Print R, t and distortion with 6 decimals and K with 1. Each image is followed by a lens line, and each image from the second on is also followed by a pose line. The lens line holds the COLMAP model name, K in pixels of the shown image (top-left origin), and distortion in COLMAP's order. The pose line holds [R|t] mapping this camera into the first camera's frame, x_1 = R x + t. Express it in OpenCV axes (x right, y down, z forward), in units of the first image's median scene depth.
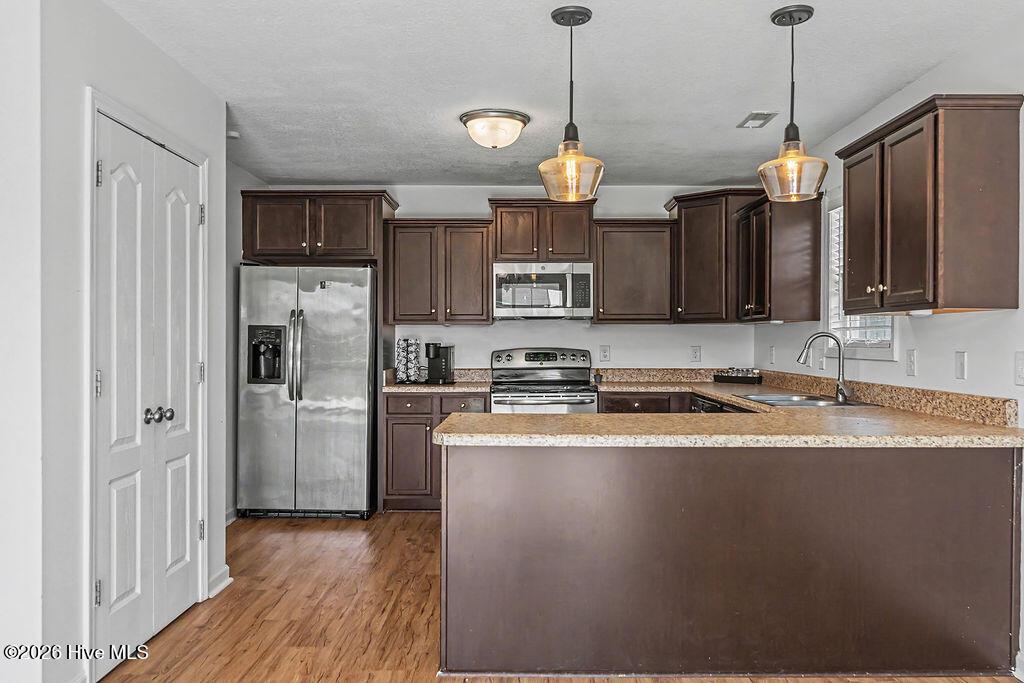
lens RADIAL K [[793.3, 0, 517.8], [0, 793.3, 336.3], [0, 0, 1]] dist [0.007401, -0.004318]
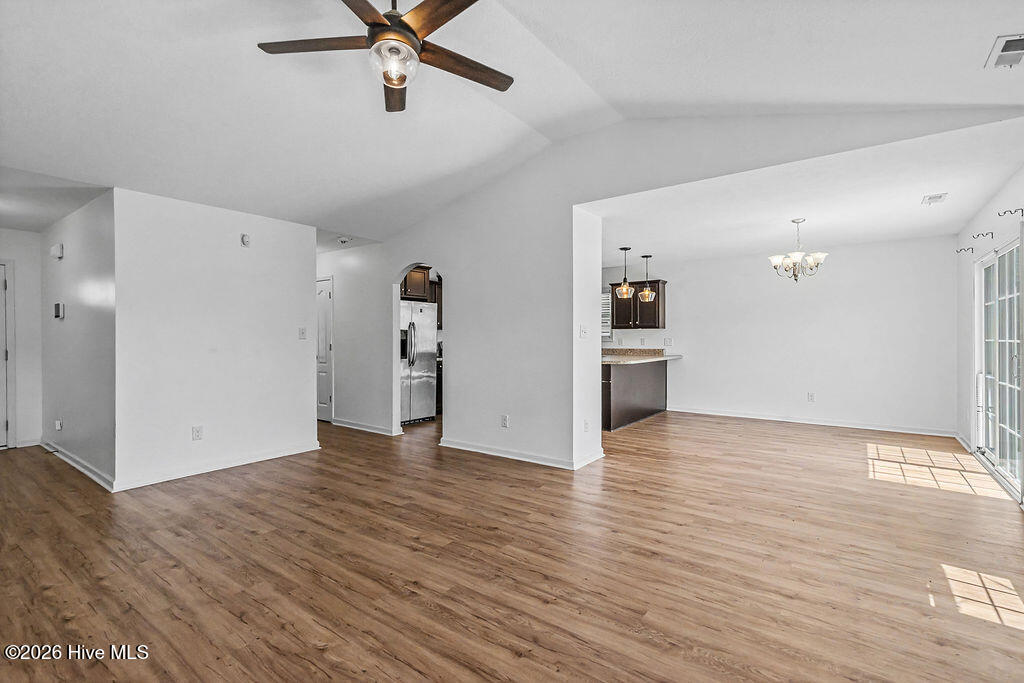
lens RADIAL K [[464.0, 0, 514.6], [0, 464.0, 341.0], [0, 0, 1]] dist [0.010930, 0.000753]
pose [[0.592931, -0.010853, 0.805180, -1.062491], [0.002101, 0.999927, 0.011931, 0.000057], [-0.805251, -0.005382, 0.592910, 0.065199]]
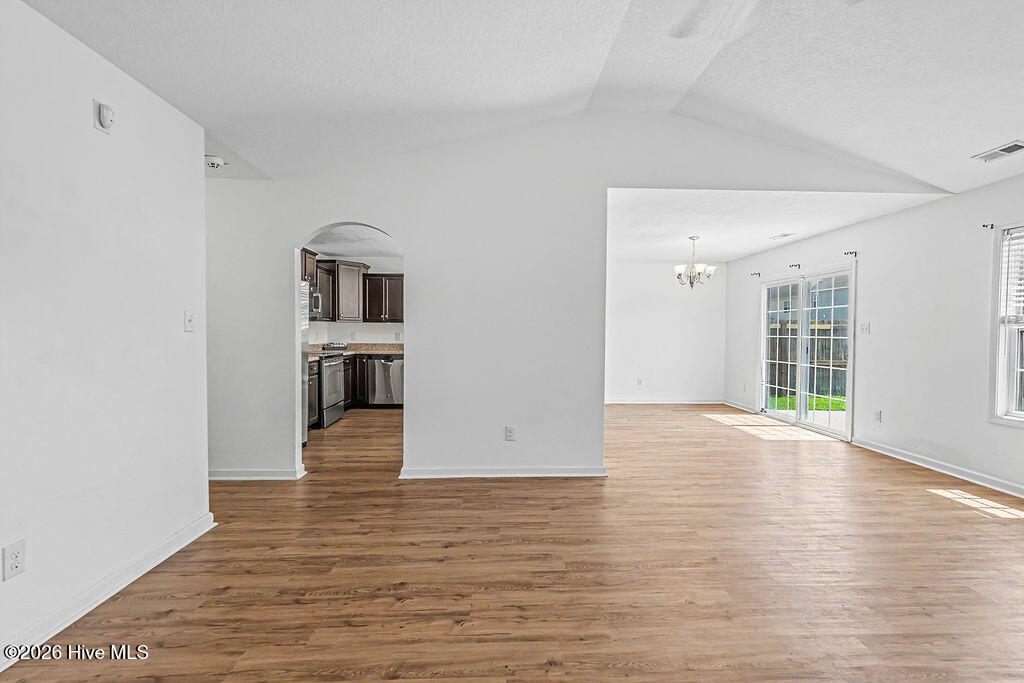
lens RADIAL K [[464.0, 0, 517.7], [0, 464.0, 342.4], [0, 0, 1]] dist [0.010930, 0.000753]
pose [[-0.050195, -0.025262, 0.998420, -1.084694], [-0.010199, 0.999641, 0.024780, 0.002561], [-0.998687, -0.008939, -0.050435, 0.623098]]
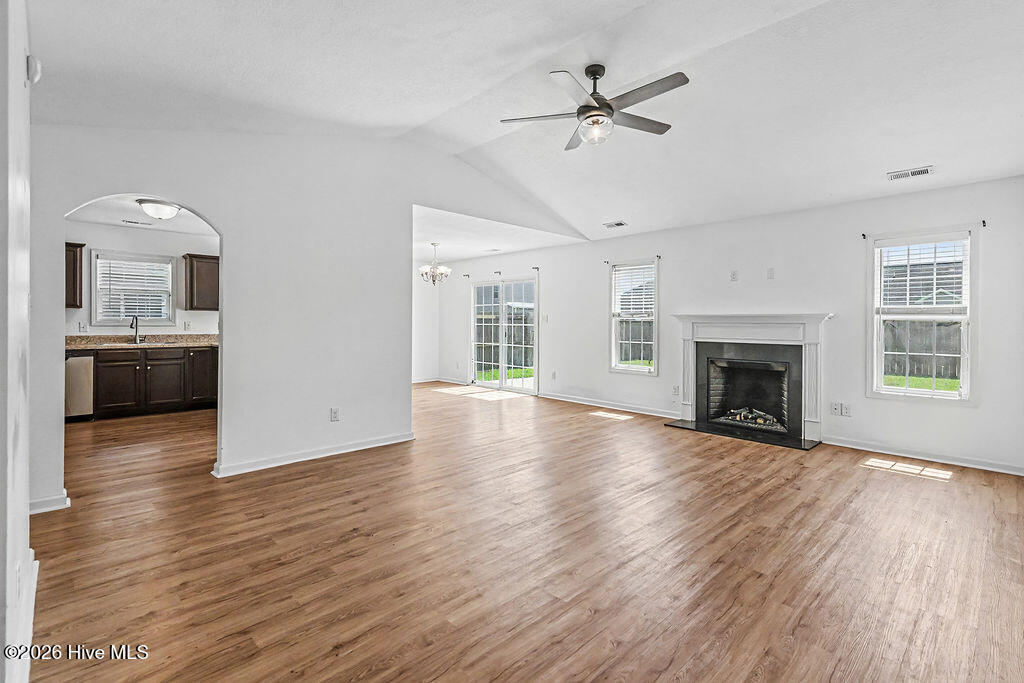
lens RADIAL K [[472.4, 0, 526.4], [0, 472.4, 323.0], [0, 0, 1]] dist [0.013351, -0.001342]
pose [[-0.706535, -0.006959, 0.707644, -1.161139], [-0.010296, 0.999947, -0.000445, 0.004567], [-0.707603, -0.007600, -0.706569, 0.931366]]
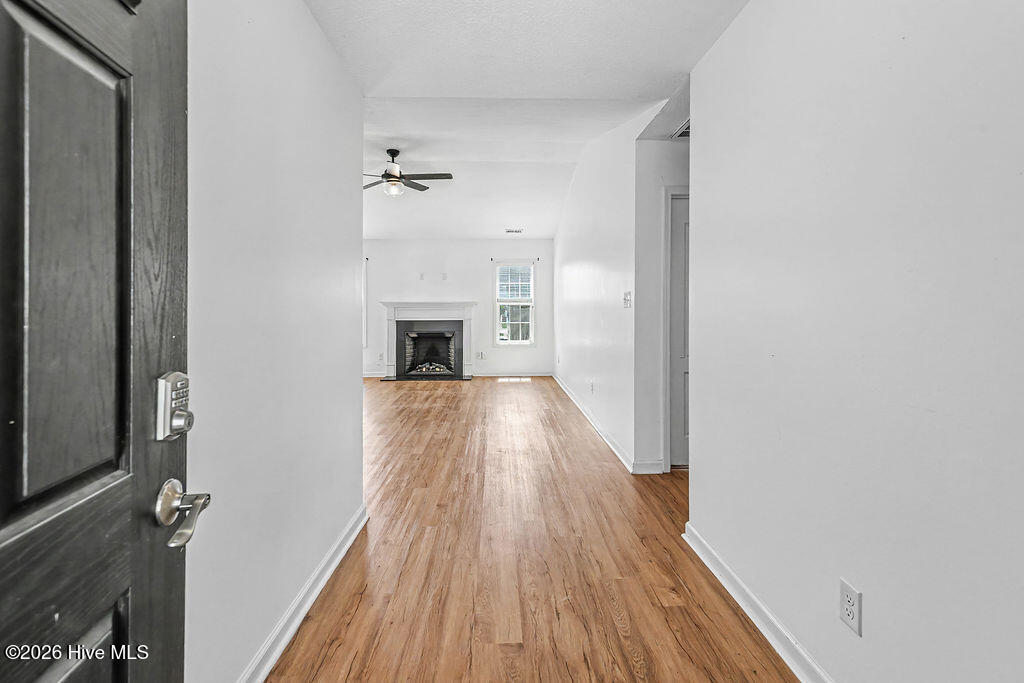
lens RADIAL K [[477.3, 0, 508.8], [0, 477.3, 306.9], [0, 0, 1]] dist [0.004085, 0.000092]
pose [[-0.999563, 0.000788, -0.029555, -0.992161], [0.000959, 0.999983, -0.005759, 0.006842], [0.029550, -0.005785, -0.999547, 1.467651]]
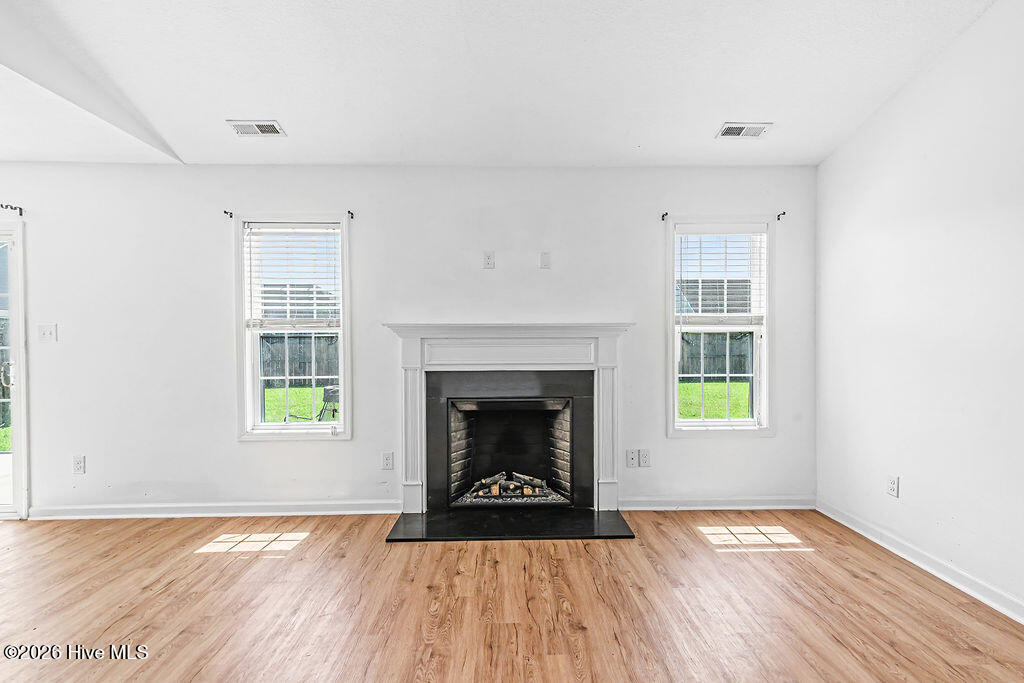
lens RADIAL K [[472.4, 0, 523.1], [0, 472.4, 343.7], [0, 0, 1]] dist [0.013351, -0.001342]
pose [[-0.999637, 0.003563, -0.026720, -0.779416], [0.003336, 0.999958, 0.008532, 0.001696], [0.026749, 0.008440, -0.999607, 0.508982]]
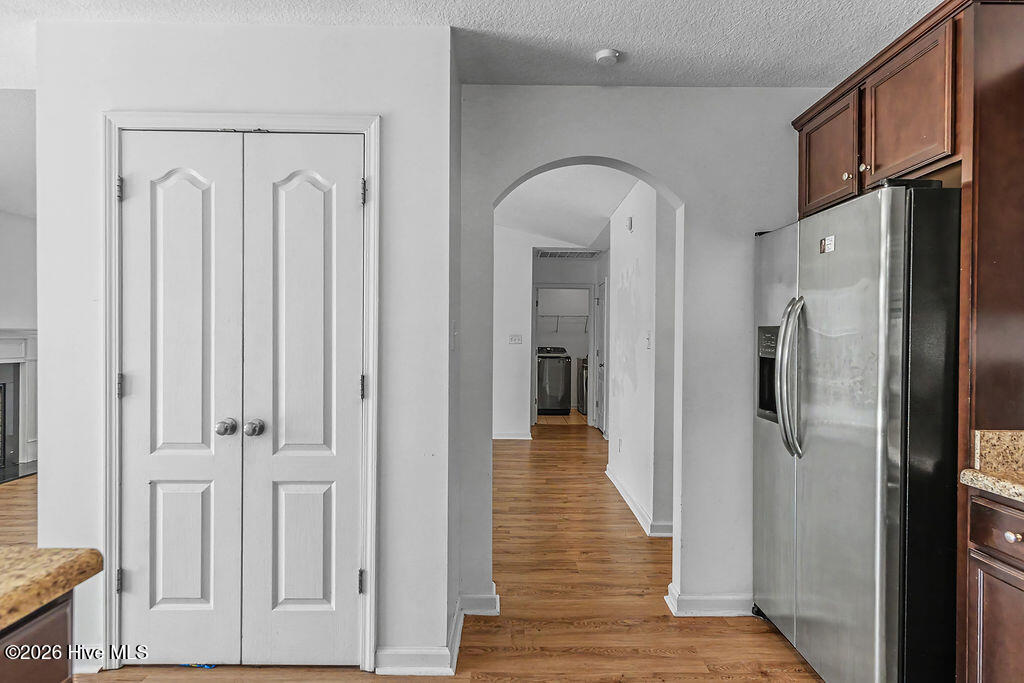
lens RADIAL K [[563.0, 0, 515.7], [0, 563.0, 345.2], [0, 0, 1]] dist [-0.006810, -0.000529]
pose [[0.001562, 0.005278, -0.999985, 0.116937], [-0.007199, 0.999960, 0.005266, -0.000235], [0.999973, 0.007190, 0.001600, 0.778096]]
